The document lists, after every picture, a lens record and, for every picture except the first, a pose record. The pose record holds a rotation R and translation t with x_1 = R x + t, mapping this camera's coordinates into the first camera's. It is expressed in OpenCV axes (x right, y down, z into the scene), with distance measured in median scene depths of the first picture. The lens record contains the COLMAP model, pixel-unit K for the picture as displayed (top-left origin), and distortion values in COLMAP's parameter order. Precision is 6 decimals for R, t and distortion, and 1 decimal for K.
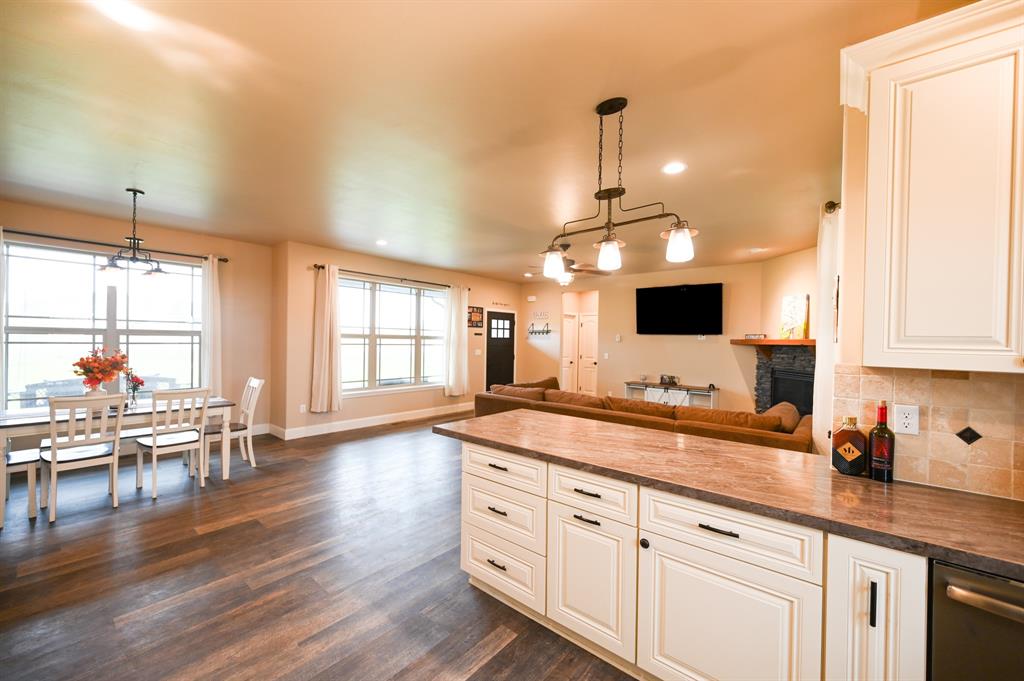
lens RADIAL K [[401.9, 0, 515.5], [0, 401.9, 343.3], [0, 0, 1]] dist [-0.001178, -0.000042]
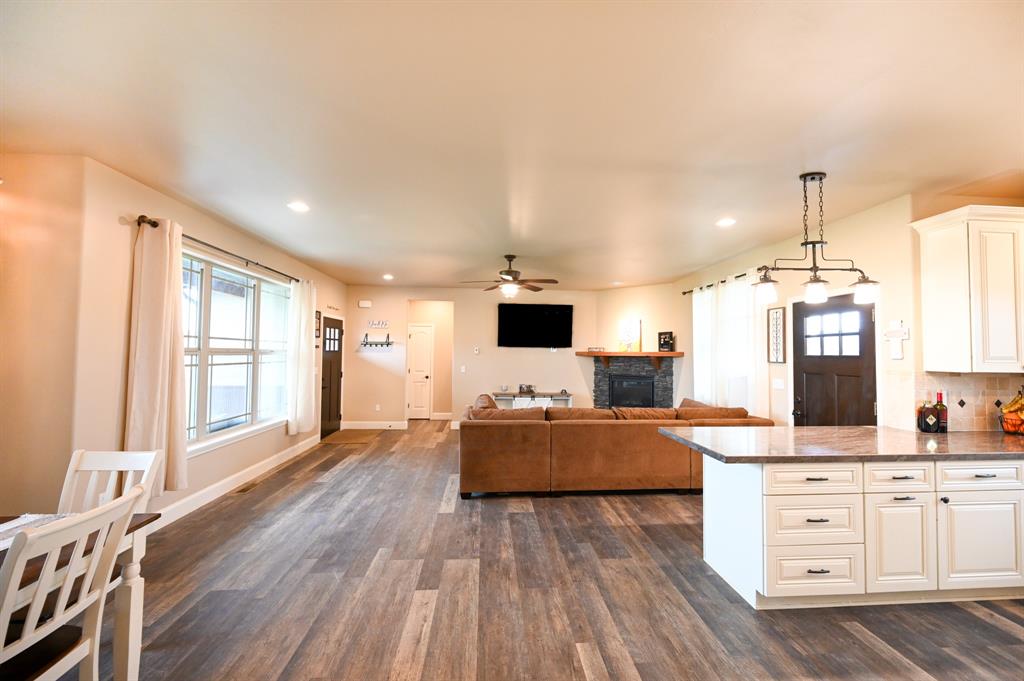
lens RADIAL K [[401.9, 0, 515.5], [0, 401.9, 339.8], [0, 0, 1]] dist [-0.001178, -0.000042]
pose [[0.717036, 0.012364, 0.696926, -0.446532], [0.009444, 0.999579, -0.027450, -0.014271], [-0.696972, 0.026264, 0.716618, 0.252655]]
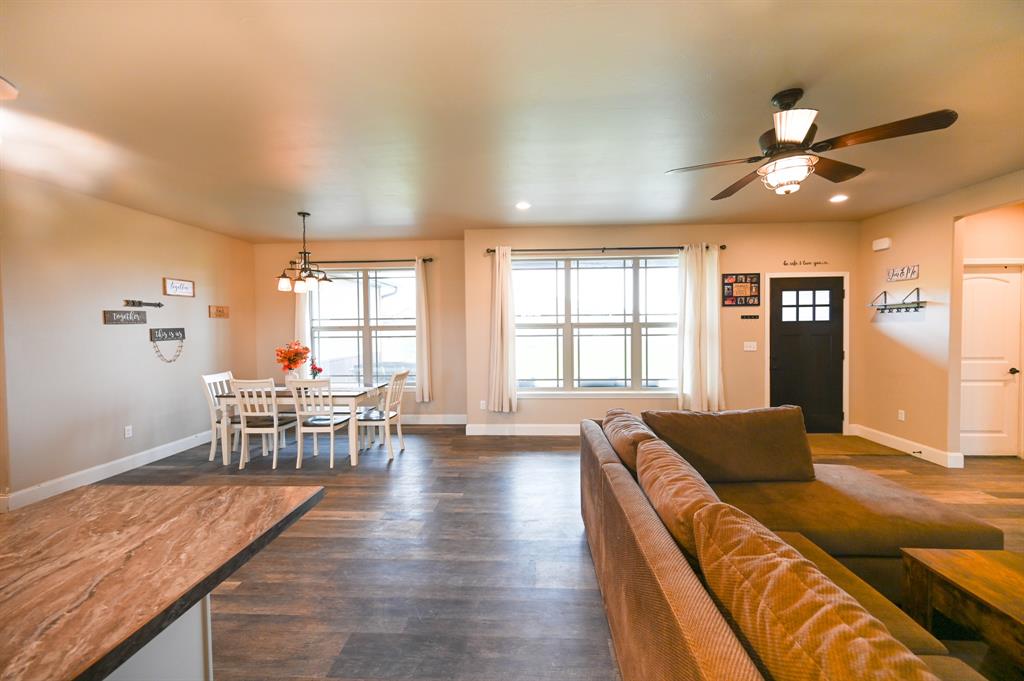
lens RADIAL K [[401.9, 0, 516.9], [0, 401.9, 335.7], [0, 0, 1]] dist [-0.001178, -0.000042]
pose [[0.604024, -0.007172, -0.796934, 0.235559], [0.014552, 0.999892, 0.002030, -0.000289], [0.796833, -0.012823, 0.604063, 0.431818]]
